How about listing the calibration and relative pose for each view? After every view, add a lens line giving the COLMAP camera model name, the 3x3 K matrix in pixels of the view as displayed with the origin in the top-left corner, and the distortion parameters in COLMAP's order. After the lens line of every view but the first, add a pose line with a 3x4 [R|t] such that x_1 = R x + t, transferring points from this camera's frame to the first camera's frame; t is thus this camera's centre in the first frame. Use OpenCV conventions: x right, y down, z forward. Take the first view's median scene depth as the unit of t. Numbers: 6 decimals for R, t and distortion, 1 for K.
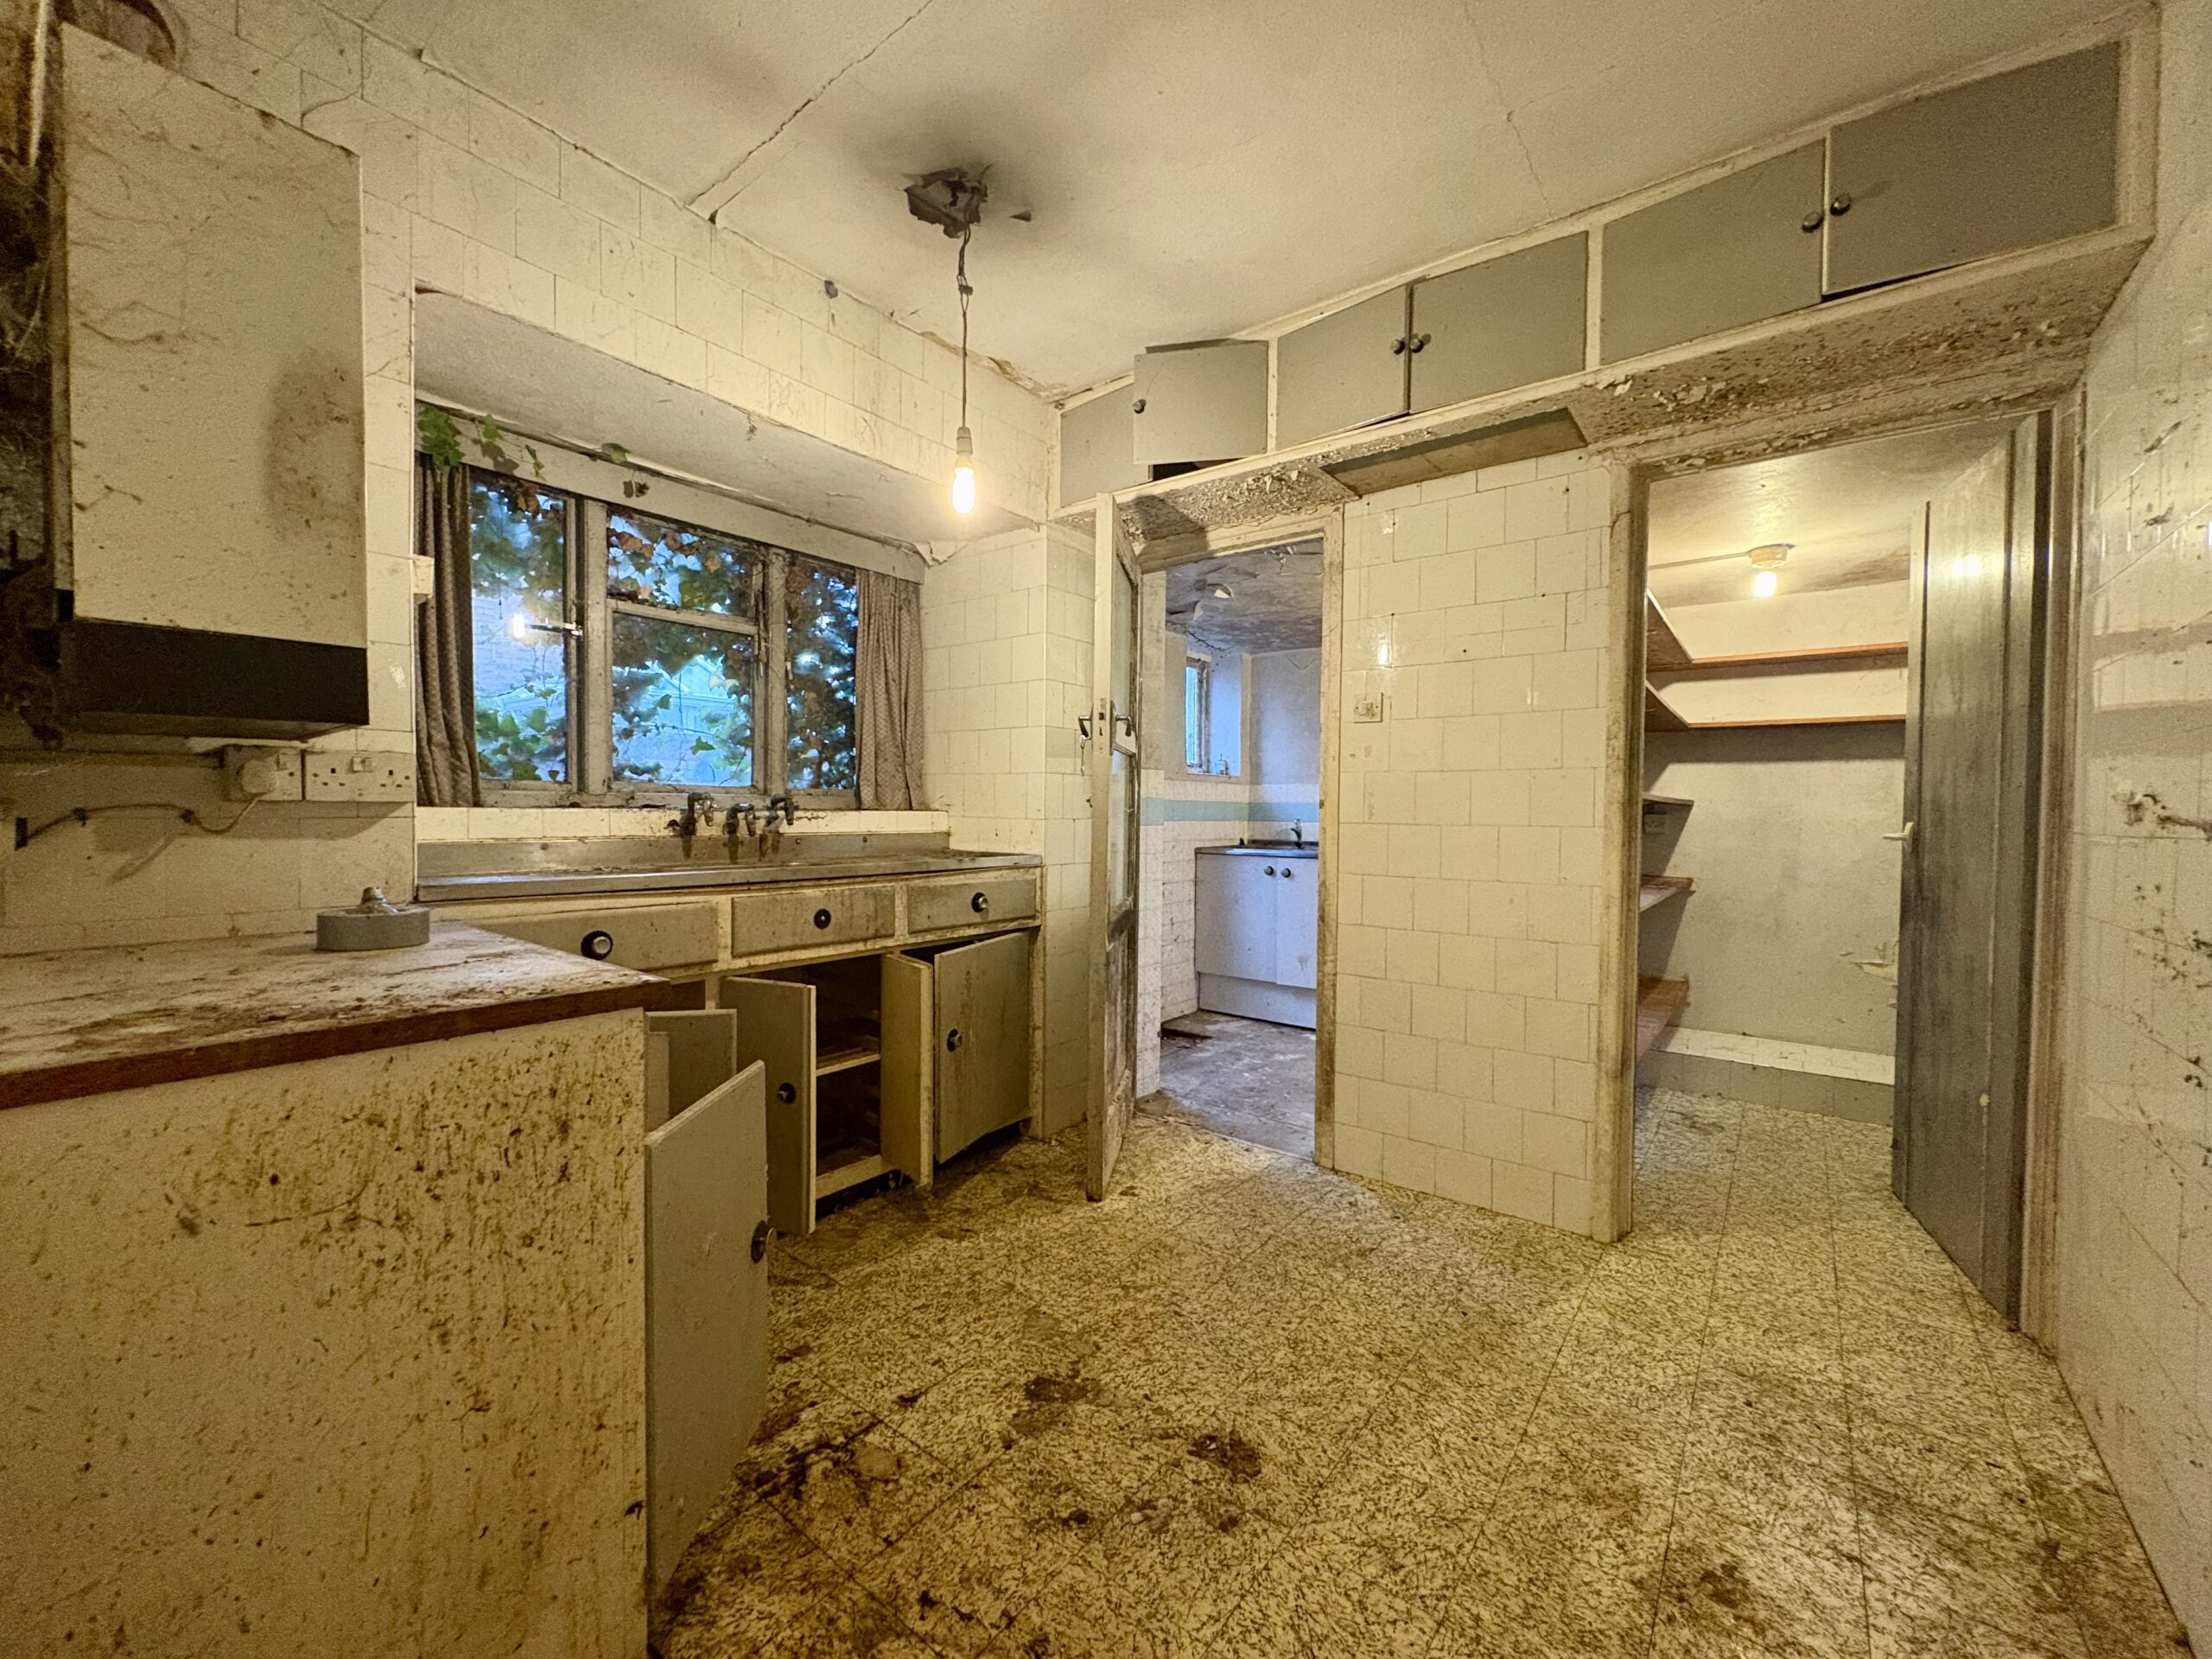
lens RADIAL K [[882.2, 0, 1105.7], [0, 882.2, 832.8], [0, 0, 1]] dist [-0.001063, -0.003161]
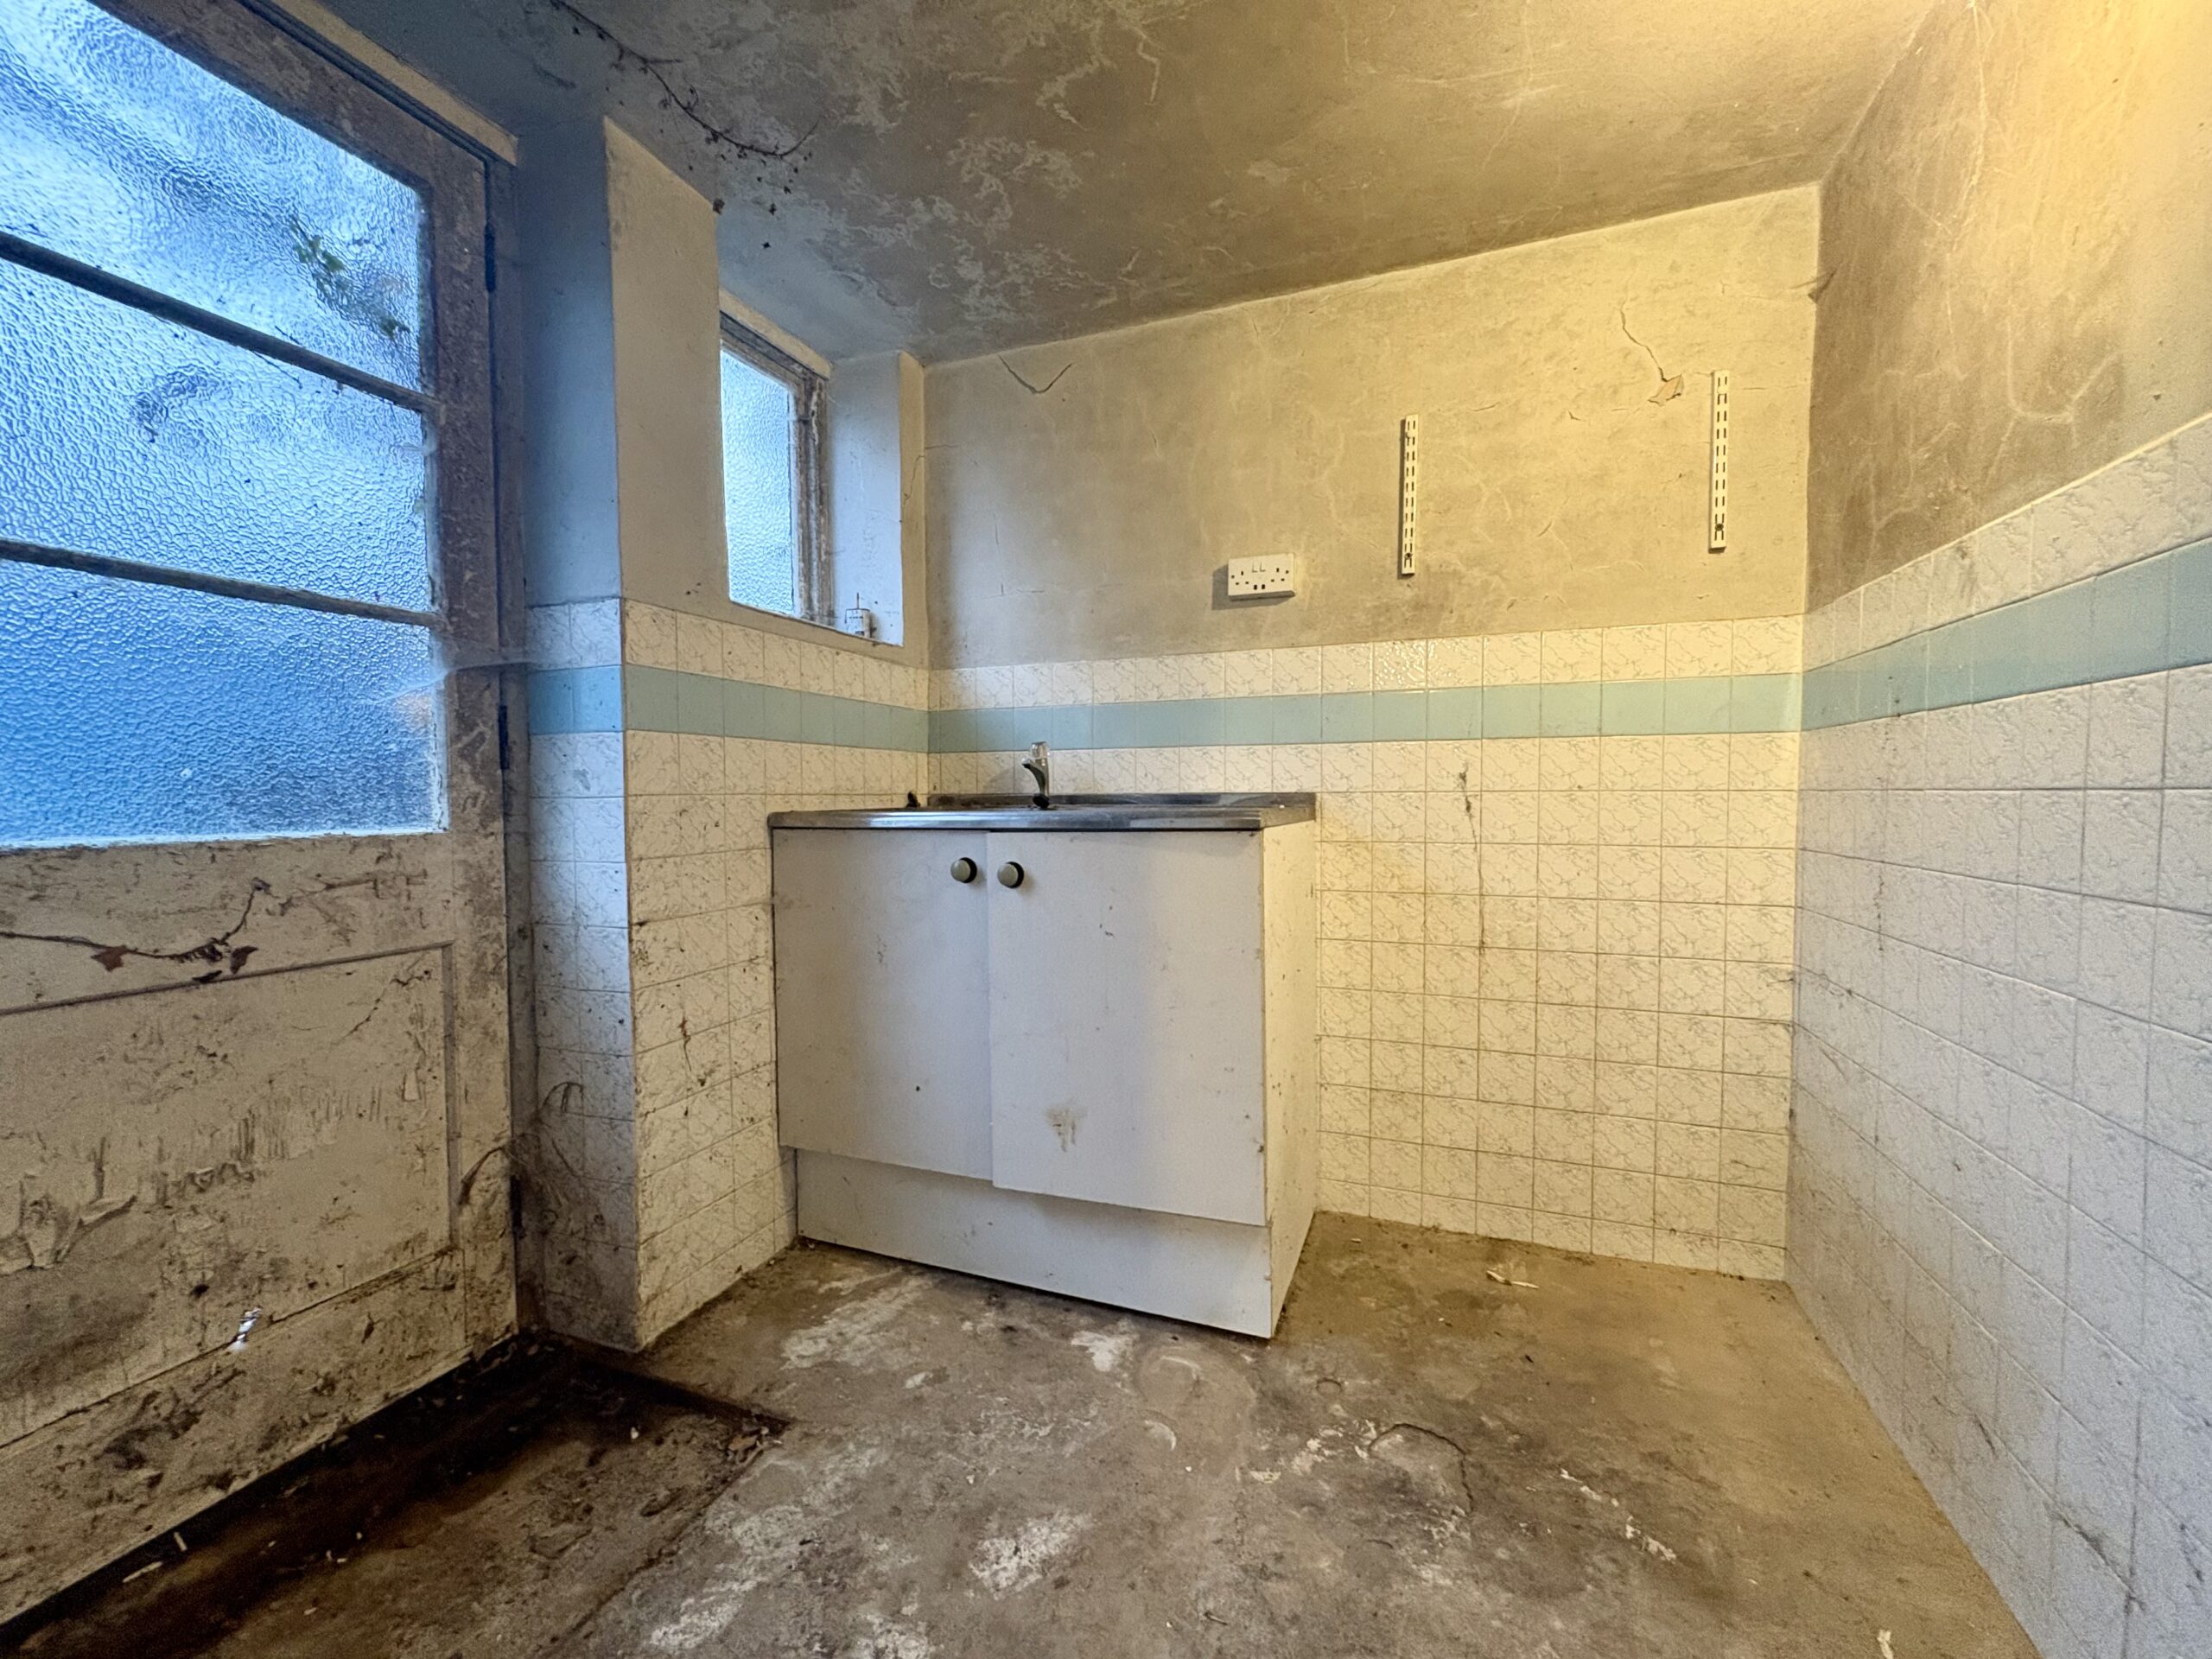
lens RADIAL K [[882.2, 0, 1105.7], [0, 882.2, 832.8], [0, 0, 1]] dist [-0.001063, -0.003161]
pose [[0.957261, -0.031843, 0.287467, 0.122106], [0.026475, 0.999395, 0.022543, 0.019119], [-0.288011, -0.013969, 0.957525, 0.569960]]
